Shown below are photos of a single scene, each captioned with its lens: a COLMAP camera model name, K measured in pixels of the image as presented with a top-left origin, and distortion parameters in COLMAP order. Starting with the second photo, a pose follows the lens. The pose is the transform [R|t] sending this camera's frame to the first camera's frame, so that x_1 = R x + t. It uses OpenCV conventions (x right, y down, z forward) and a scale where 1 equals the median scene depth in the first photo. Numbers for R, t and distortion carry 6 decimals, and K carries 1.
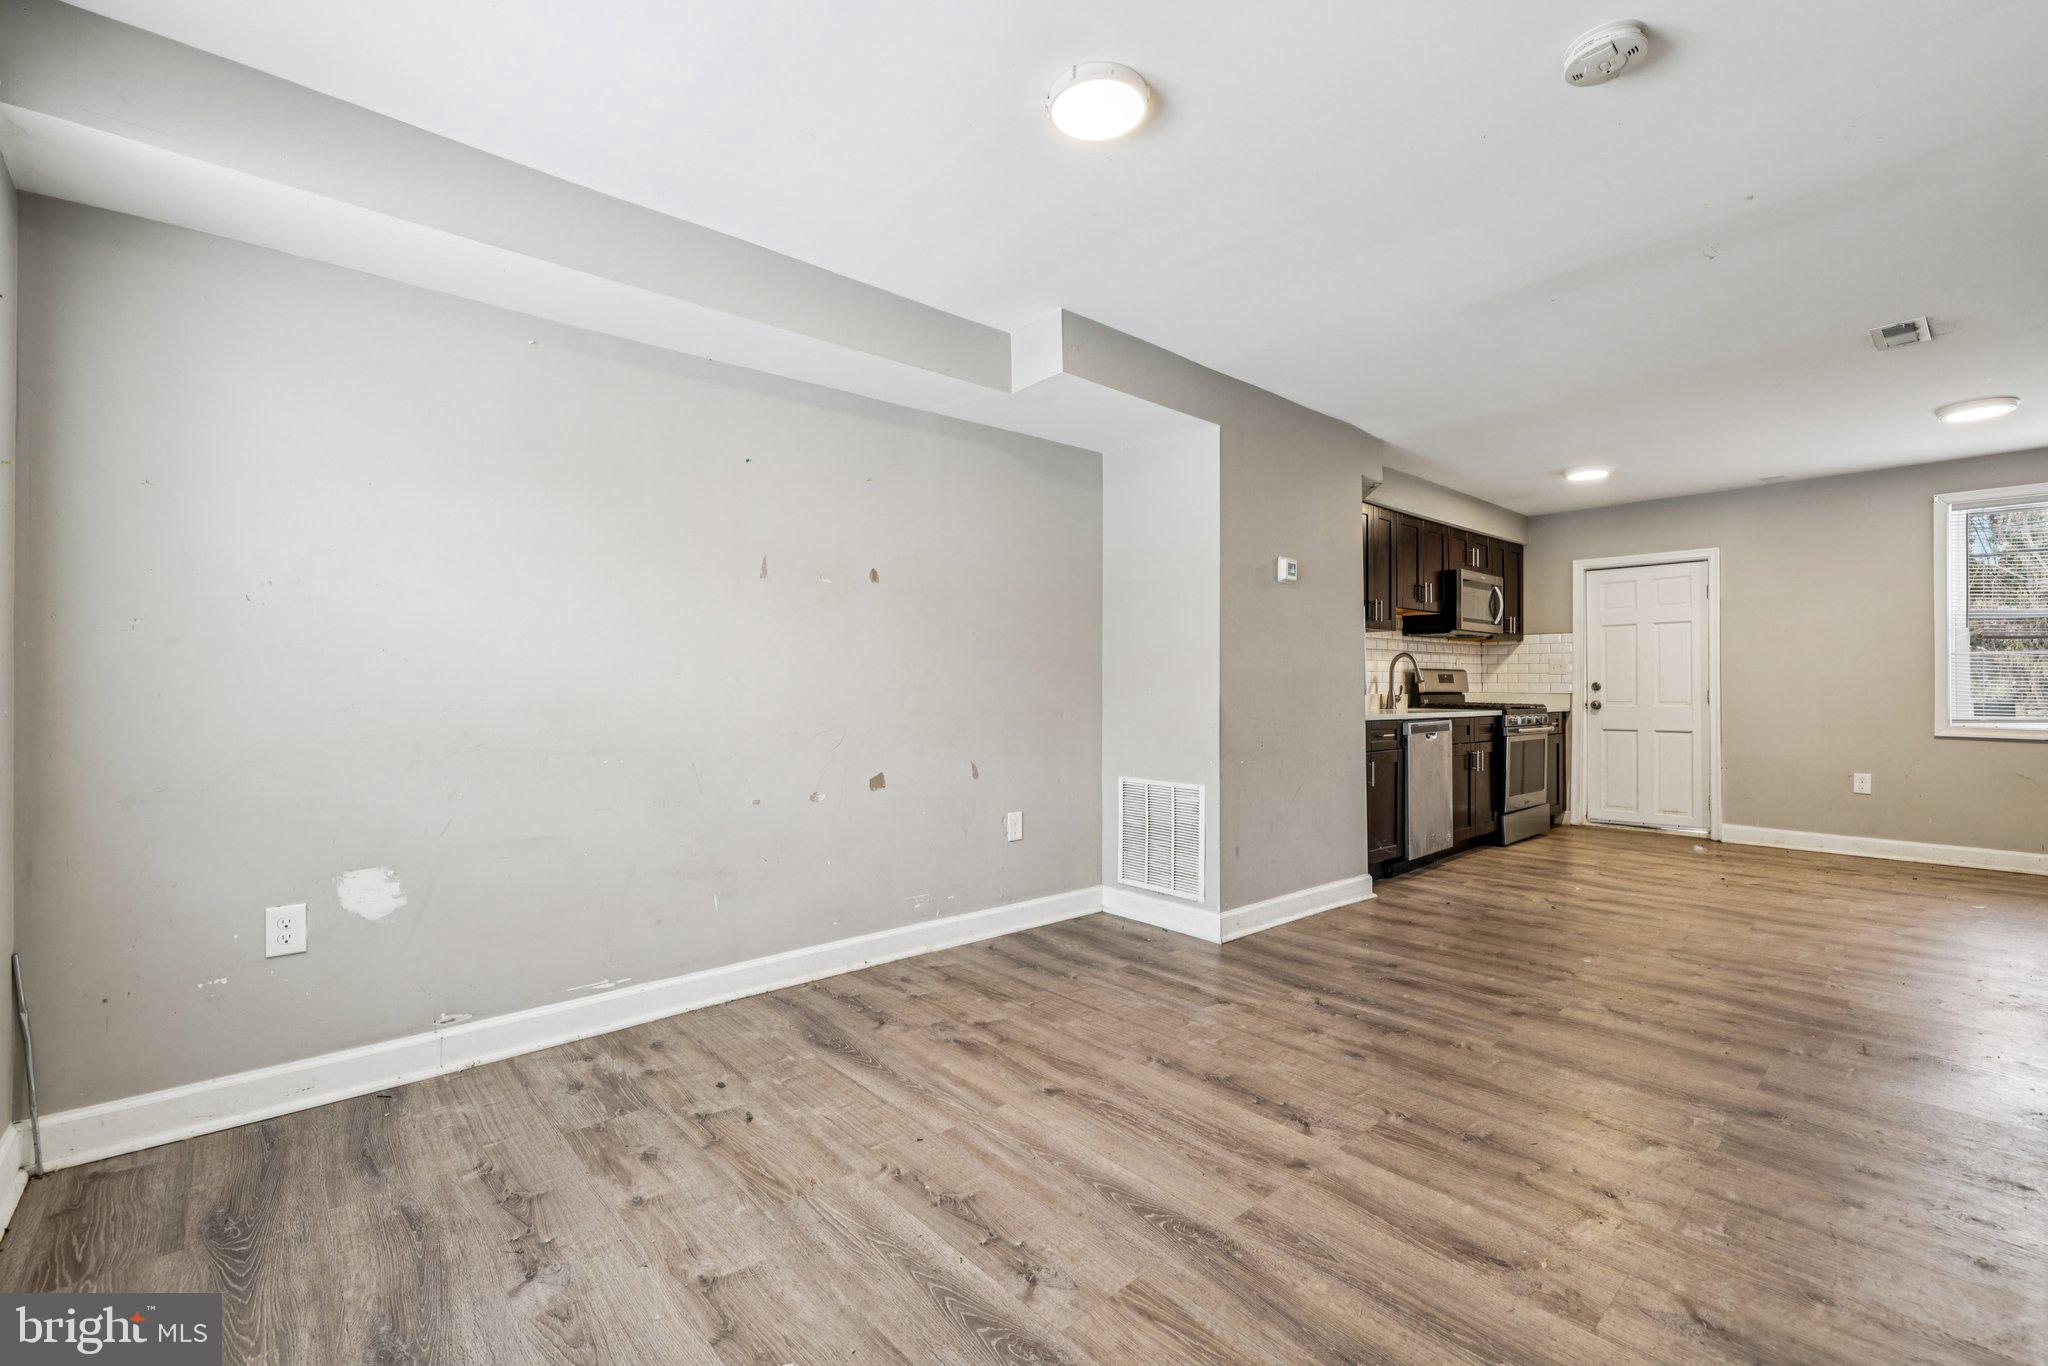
lens RADIAL K [[875.2, 0, 1017.3], [0, 875.2, 677.6], [0, 0, 1]] dist [0.000893, 0.000437]
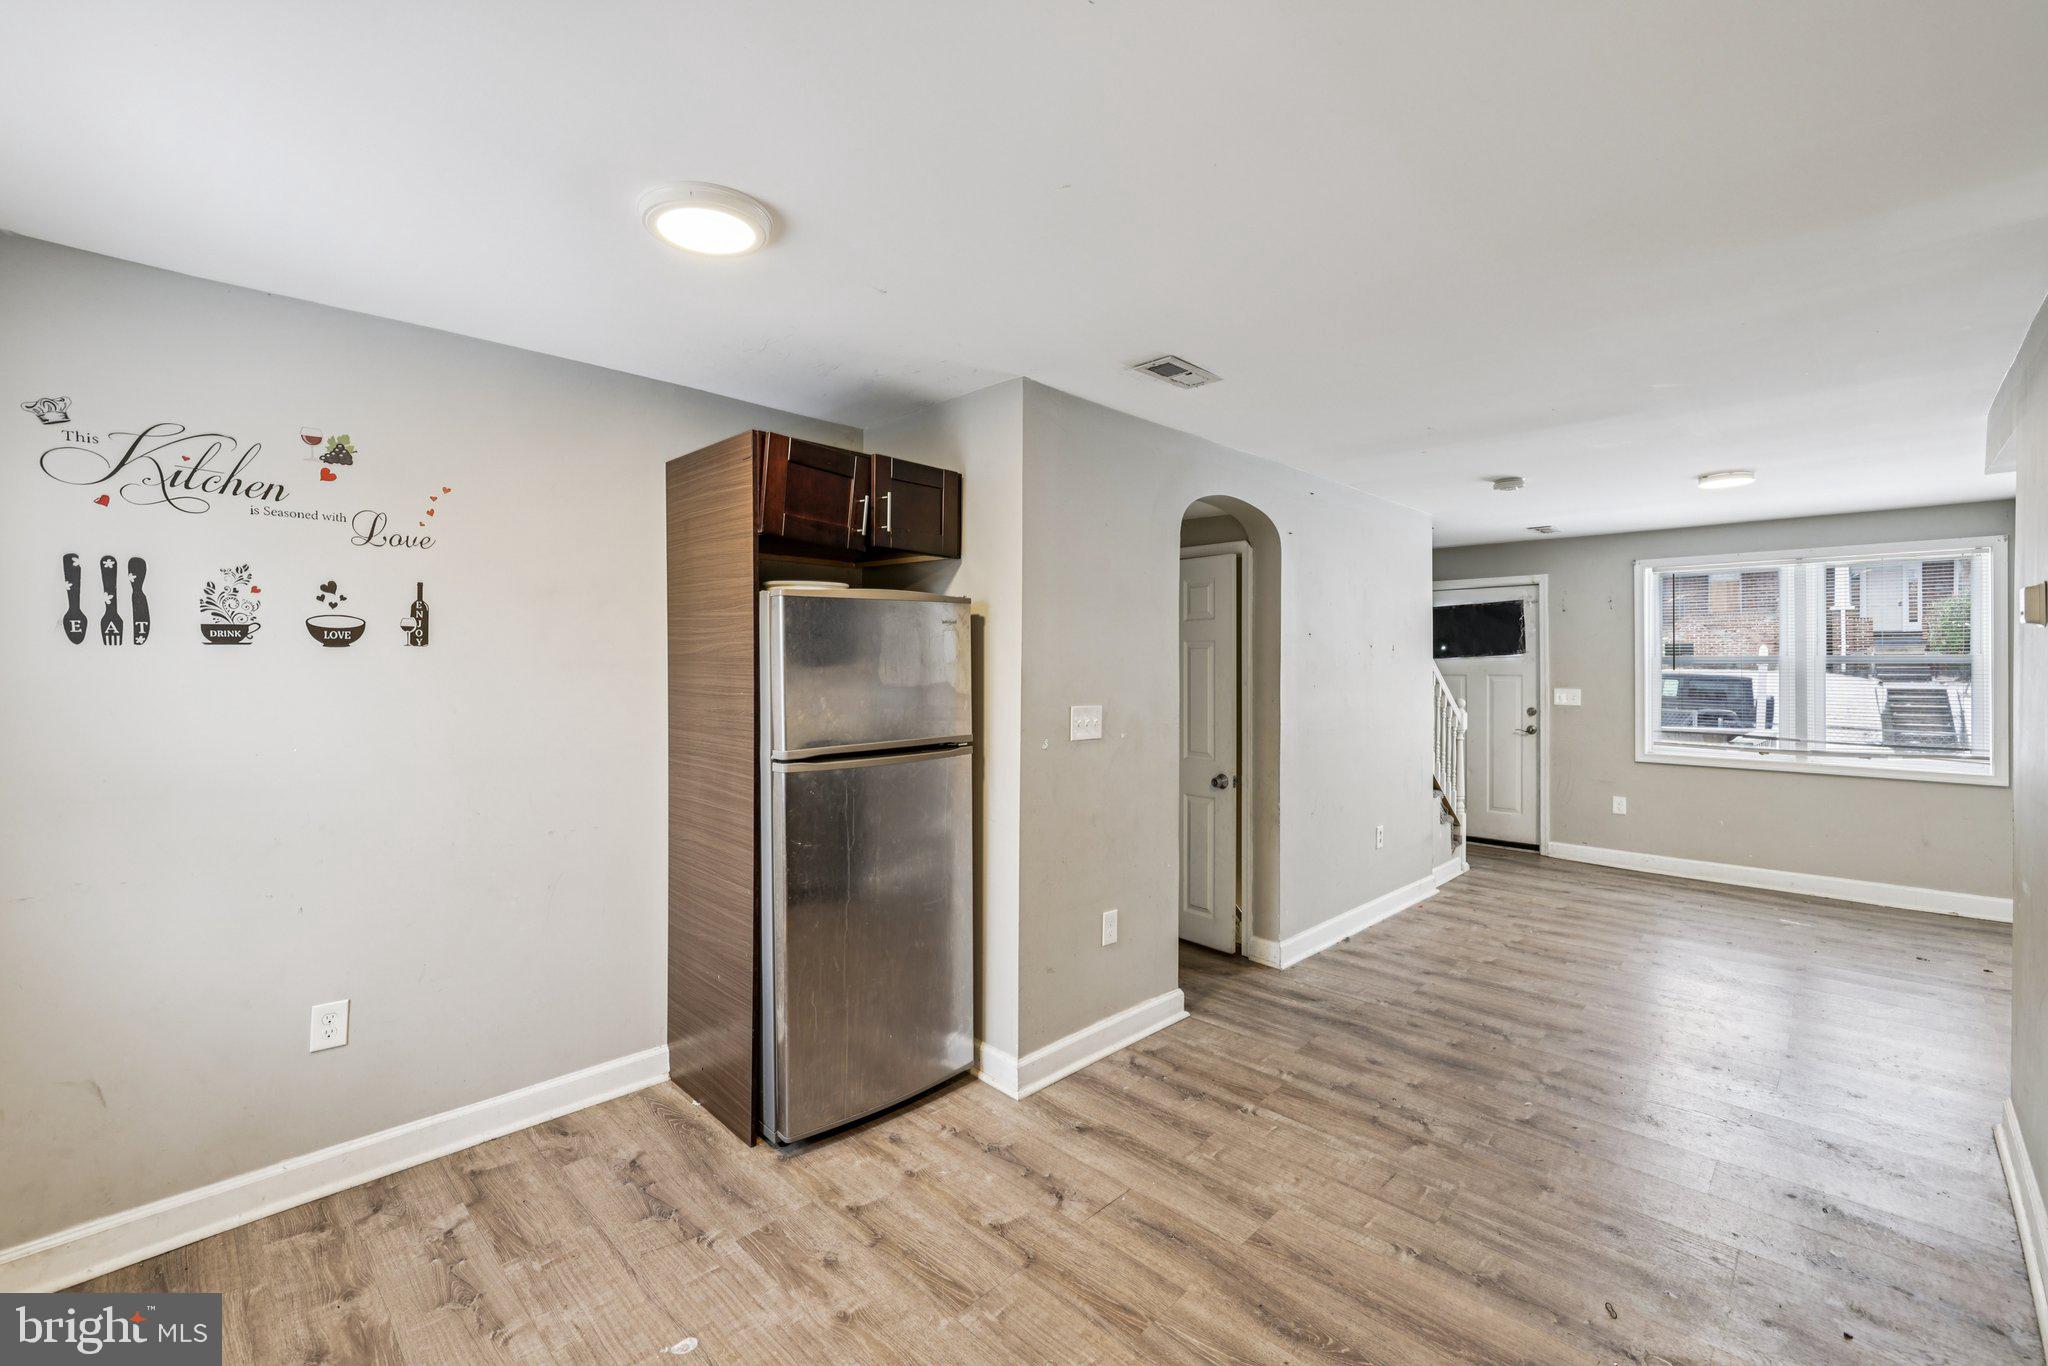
lens RADIAL K [[862.8, 0, 1016.5], [0, 862.8, 670.2], [0, 0, 1]] dist [0.001557, 0.000228]
pose [[-0.997754, -0.000826, -0.066985, 0.753942], [-0.000393, 0.999979, -0.006473, -0.056821], [0.066989, -0.006432, -0.997733, 1.130871]]
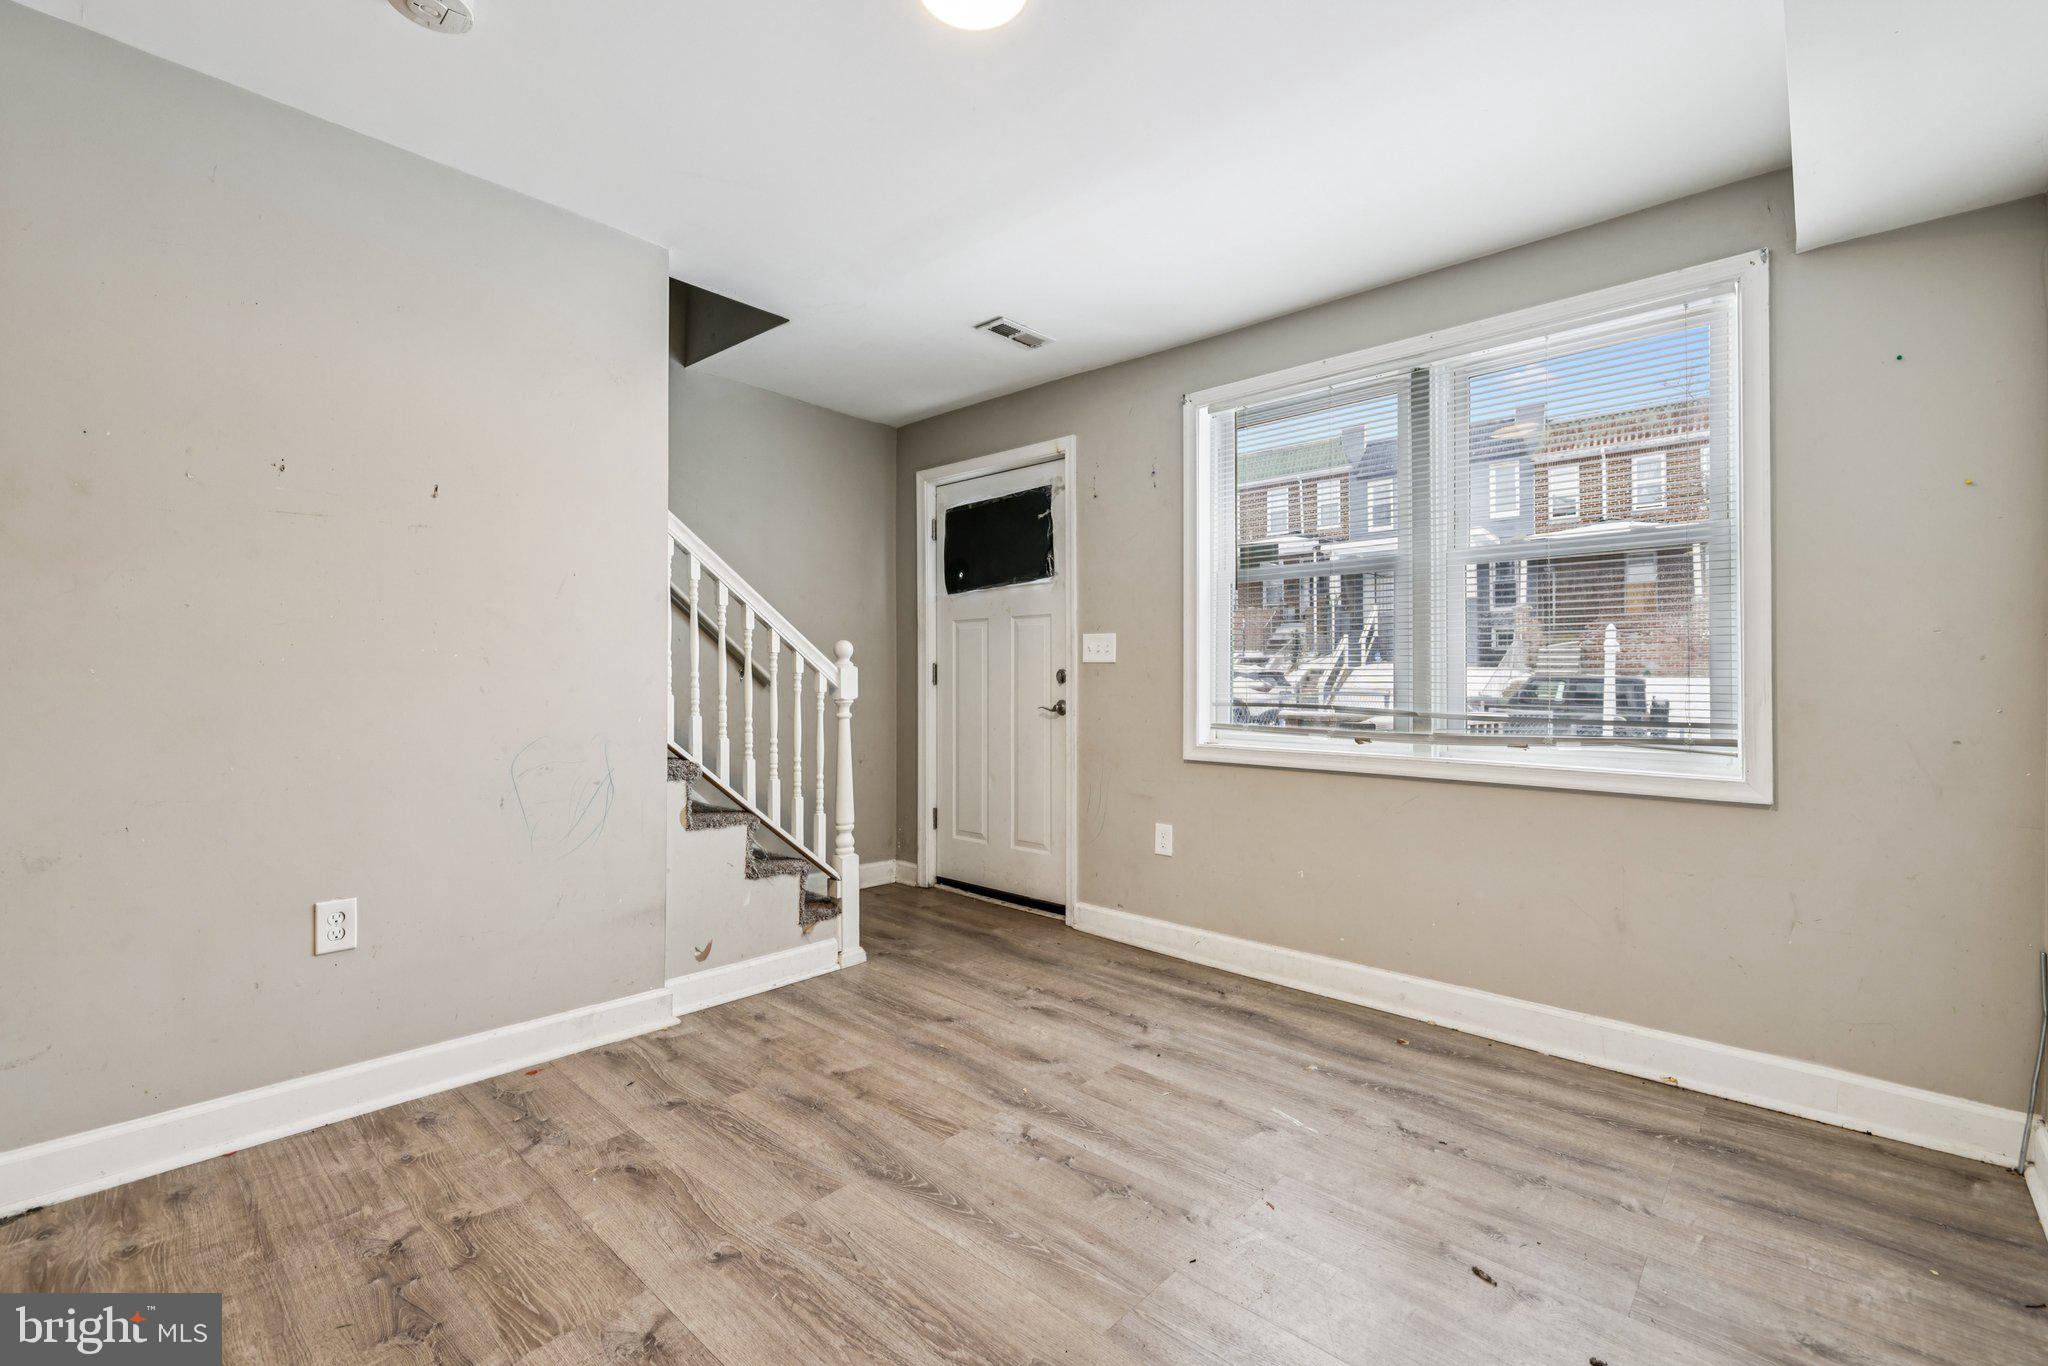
lens RADIAL K [[875.2, 0, 1017.3], [0, 875.2, 677.6], [0, 0, 1]] dist [0.000893, 0.000437]
pose [[-0.994639, -0.006960, -0.103173, 0.048727], [-0.005190, 0.999835, -0.017420, 0.007993], [0.103277, -0.016791, -0.994511, 0.667703]]
